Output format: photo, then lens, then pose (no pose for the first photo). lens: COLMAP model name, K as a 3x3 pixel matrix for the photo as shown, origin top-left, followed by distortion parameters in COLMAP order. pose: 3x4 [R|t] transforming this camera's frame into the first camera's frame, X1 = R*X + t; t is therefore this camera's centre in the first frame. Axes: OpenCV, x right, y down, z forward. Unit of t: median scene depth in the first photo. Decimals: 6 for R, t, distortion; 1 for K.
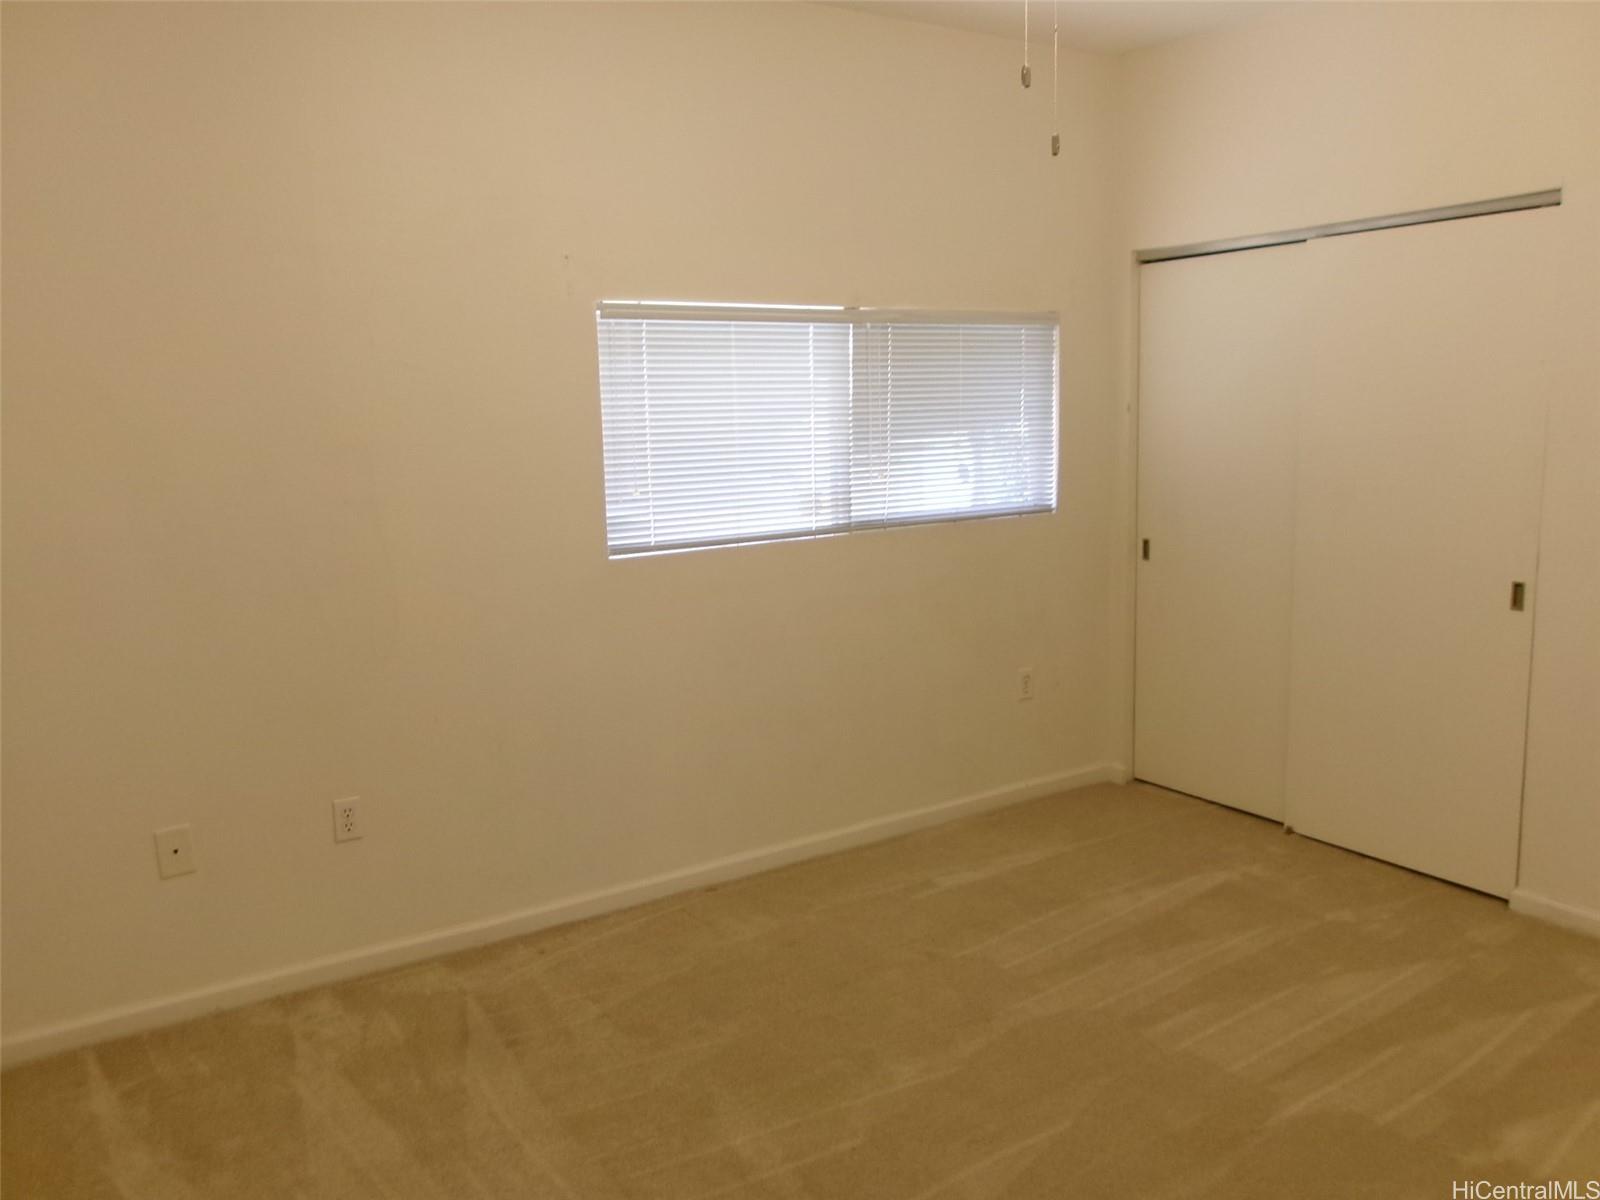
lens RADIAL K [[1248.4, 0, 800.6], [0, 1248.4, 598.9], [0, 0, 1]] dist [-0.020824, 0.042217]
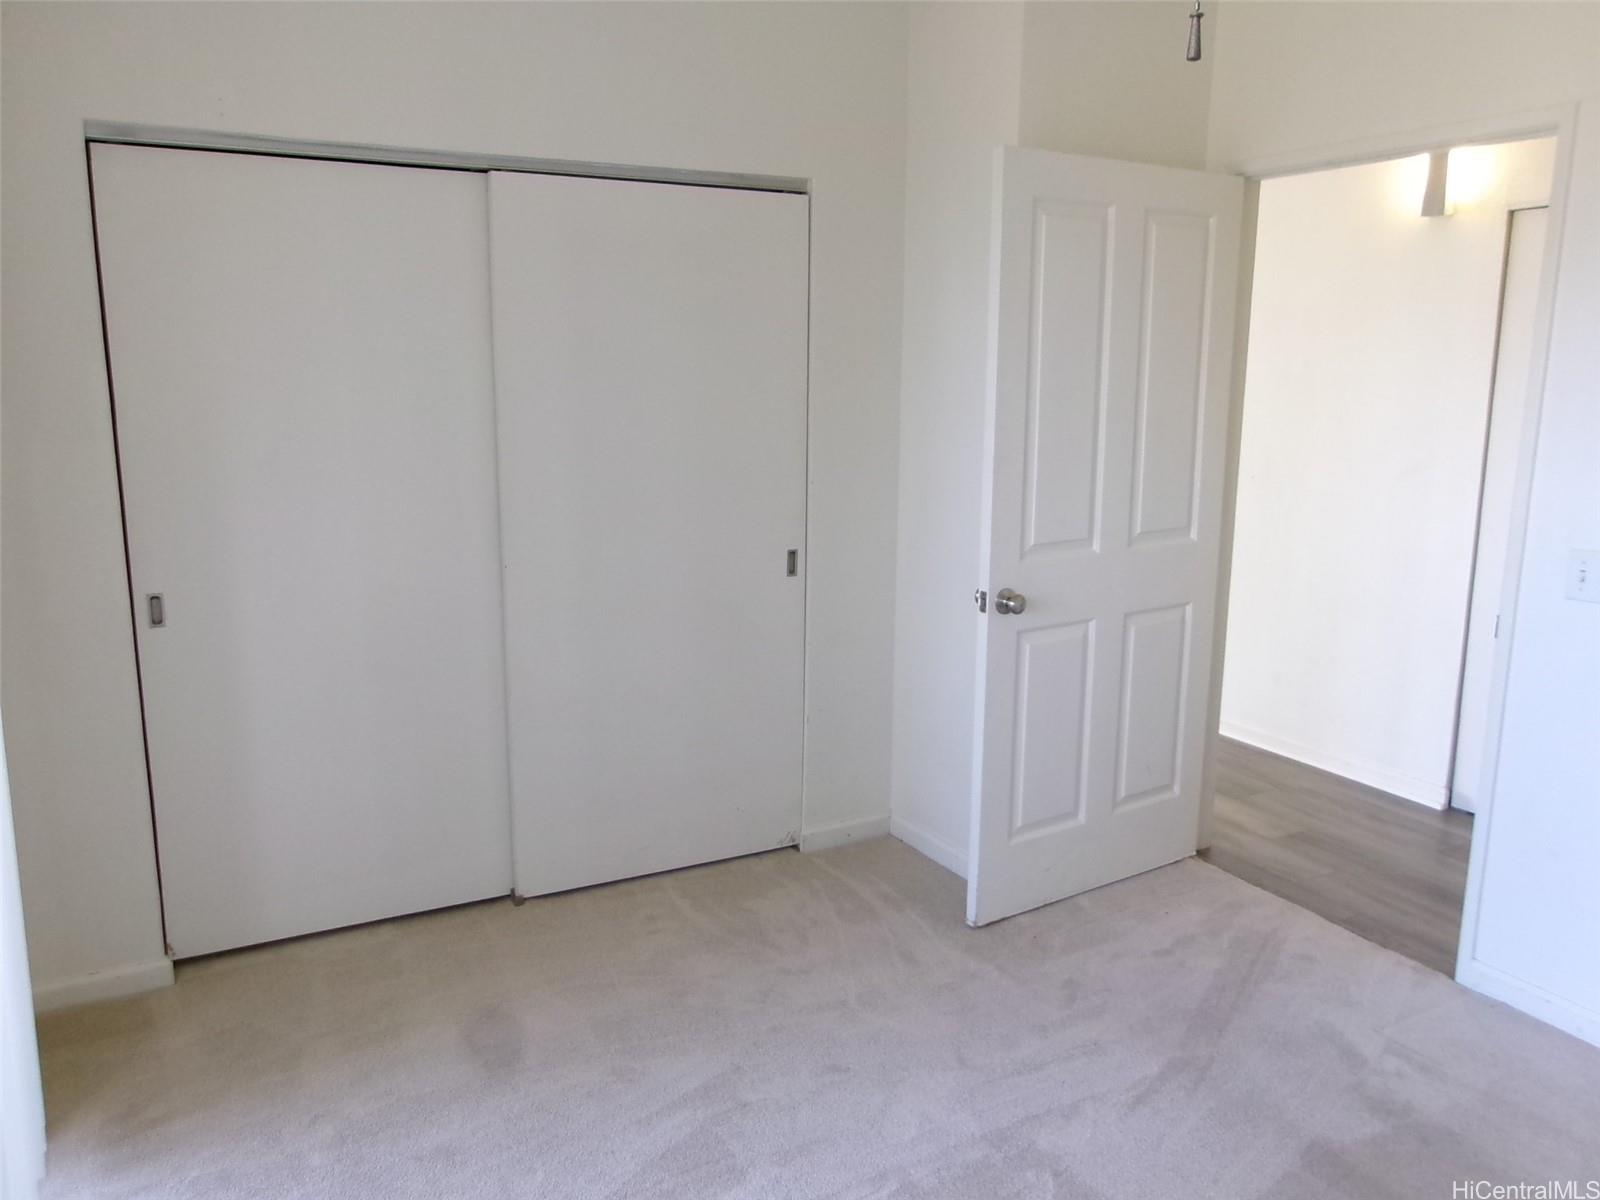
lens RADIAL K [[1248.4, 0, 800.7], [0, 1248.4, 601.2], [0, 0, 1]] dist [-0.020824, 0.042217]
pose [[0.051268, -0.157324, 0.986215, -0.434488], [0.156317, 0.976606, 0.147665, -0.114524], [-0.986375, 0.146592, 0.074661, 0.837127]]
